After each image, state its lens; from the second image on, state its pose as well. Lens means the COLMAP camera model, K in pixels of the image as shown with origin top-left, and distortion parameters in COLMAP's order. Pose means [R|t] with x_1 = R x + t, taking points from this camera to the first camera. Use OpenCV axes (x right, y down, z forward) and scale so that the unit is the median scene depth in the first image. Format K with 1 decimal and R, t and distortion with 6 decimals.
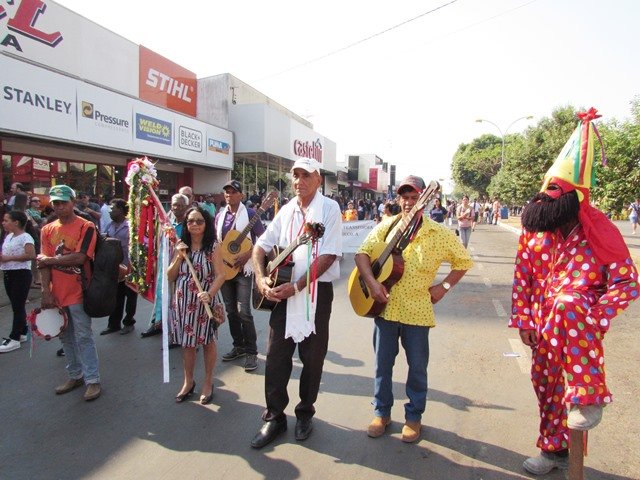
lens RADIAL K [[450.7, 0, 321.0], [0, 450.7, 237.7], [0, 0, 1]] dist [-0.044561, 0.023237]
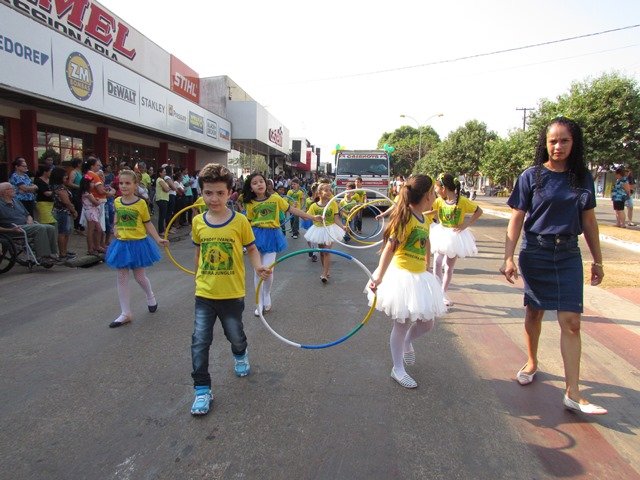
lens RADIAL K [[451.2, 0, 320.0], [0, 451.2, 240.0], [0, 0, 1]] dist [-0.047317, 0.025512]
pose [[0.979379, -0.011517, 0.201705, -0.282064], [0.001753, 0.998821, 0.048519, 0.050683], [-0.202026, -0.047165, 0.978244, -0.428844]]
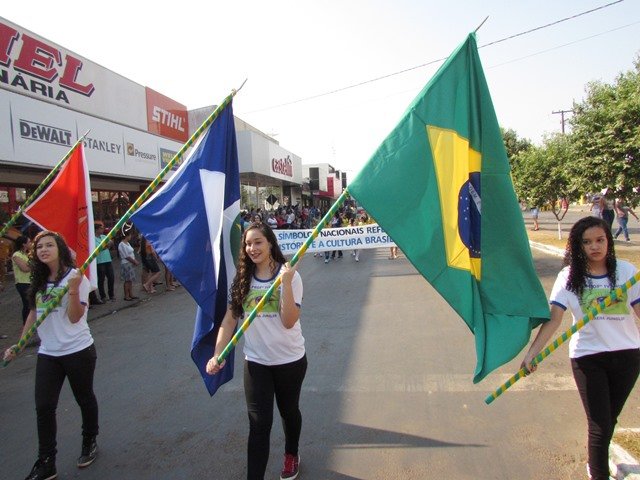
lens RADIAL K [[450.7, 0, 321.0], [0, 450.7, 237.7], [0, 0, 1]] dist [-0.044561, 0.023237]
pose [[0.990461, -0.070843, 0.118183, -0.136277], [0.072786, 0.997273, -0.012199, 0.006796], [-0.116997, 0.020685, 0.992917, -0.222722]]
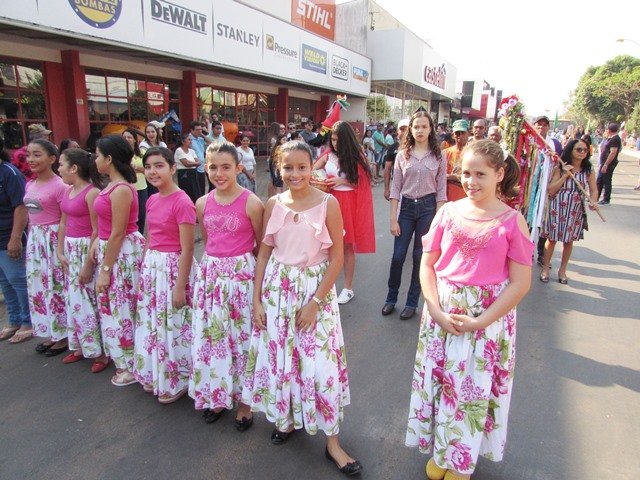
lens RADIAL K [[450.6, 0, 320.3], [0, 450.6, 236.0], [0, 0, 1]] dist [-0.028203, 0.002852]
pose [[0.984238, 0.045834, -0.170808, -0.159656], [-0.019035, 0.987677, 0.155341, 0.004707], [0.175823, -0.149641, 0.972982, -0.086309]]
